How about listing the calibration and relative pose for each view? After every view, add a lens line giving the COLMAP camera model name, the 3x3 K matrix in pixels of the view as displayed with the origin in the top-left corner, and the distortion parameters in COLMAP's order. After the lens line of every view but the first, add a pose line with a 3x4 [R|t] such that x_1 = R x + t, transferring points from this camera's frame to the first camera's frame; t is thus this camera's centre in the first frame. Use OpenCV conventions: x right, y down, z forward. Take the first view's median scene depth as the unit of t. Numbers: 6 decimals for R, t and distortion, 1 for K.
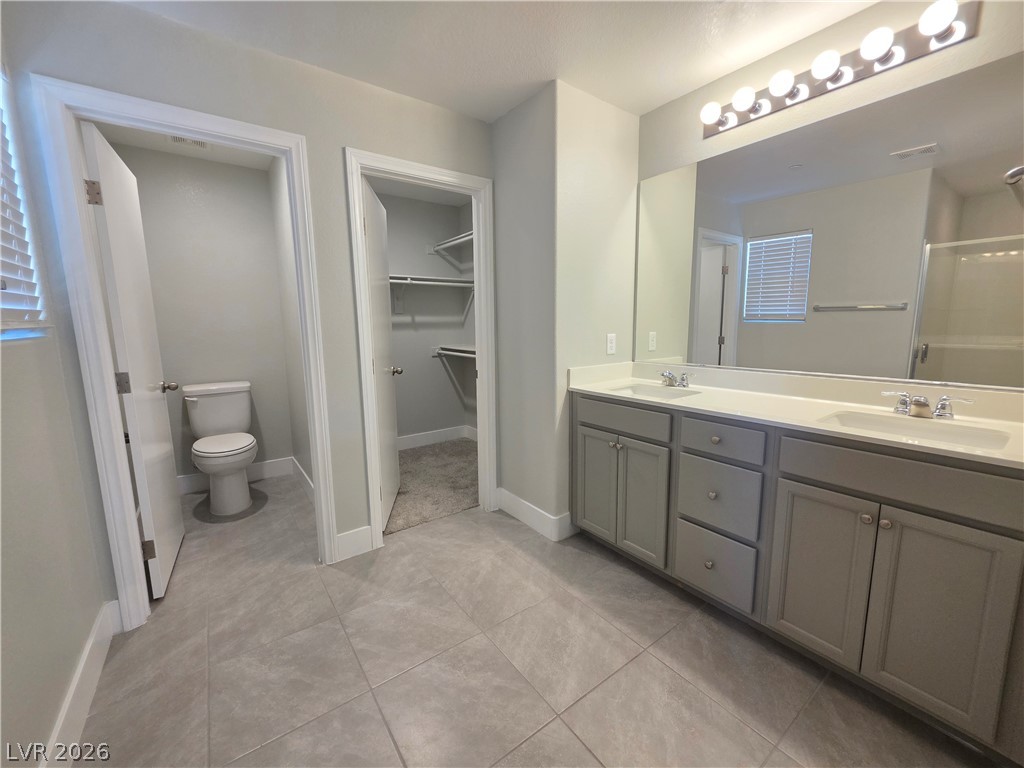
lens RADIAL K [[412.2, 0, 510.3], [0, 412.2, 384.1], [0, 0, 1]] dist [0.001375, -0.000021]
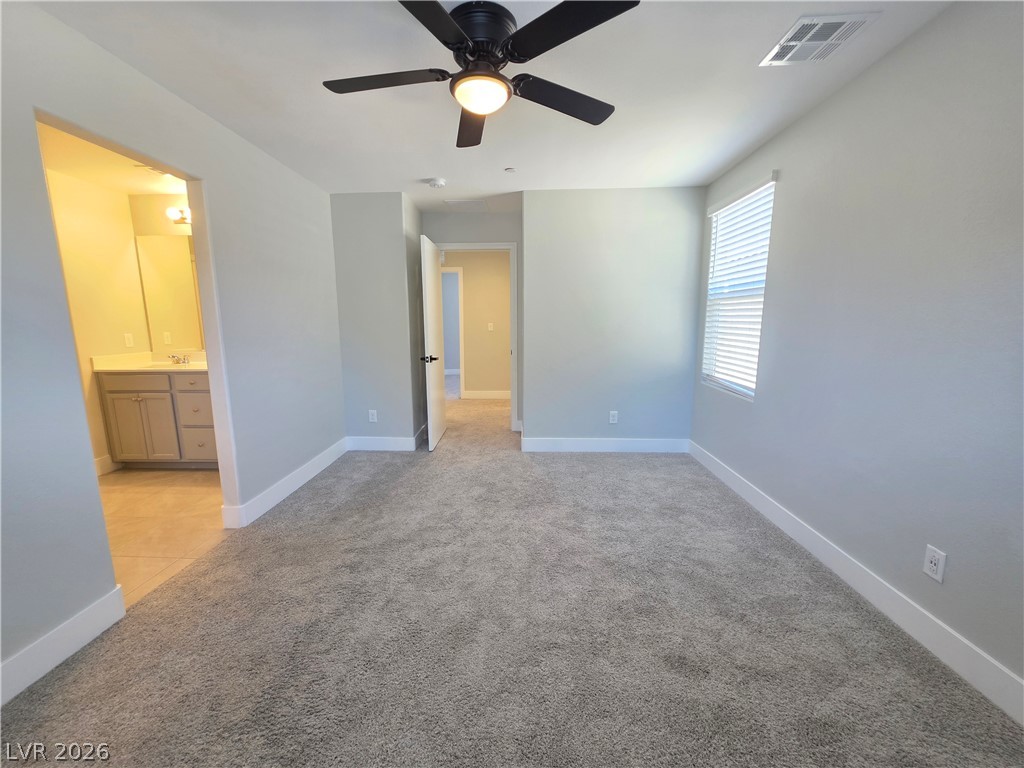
lens RADIAL K [[412.2, 0, 510.3], [0, 412.2, 384.1], [0, 0, 1]] dist [0.001375, -0.000021]
pose [[0.613701, -0.114670, 0.781167, -0.094455], [0.113564, 0.991929, 0.056390, 0.129425], [-0.781328, 0.054106, 0.621771, -0.985901]]
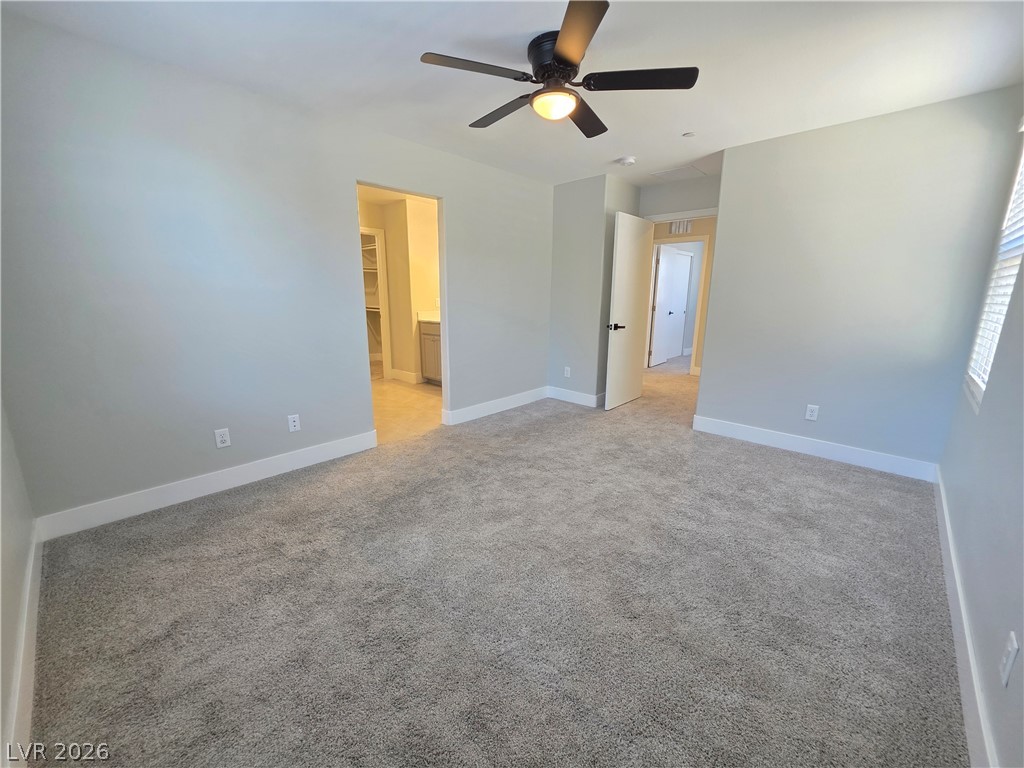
lens RADIAL K [[398.5, 0, 498.6], [0, 398.5, 384.1], [0, 0, 1]] dist [0.001074, 0.000103]
pose [[0.981366, -0.027979, 0.190098, 0.131712], [0.012455, 0.996524, 0.082373, 0.177548], [-0.191742, -0.078471, 0.978303, -1.299623]]
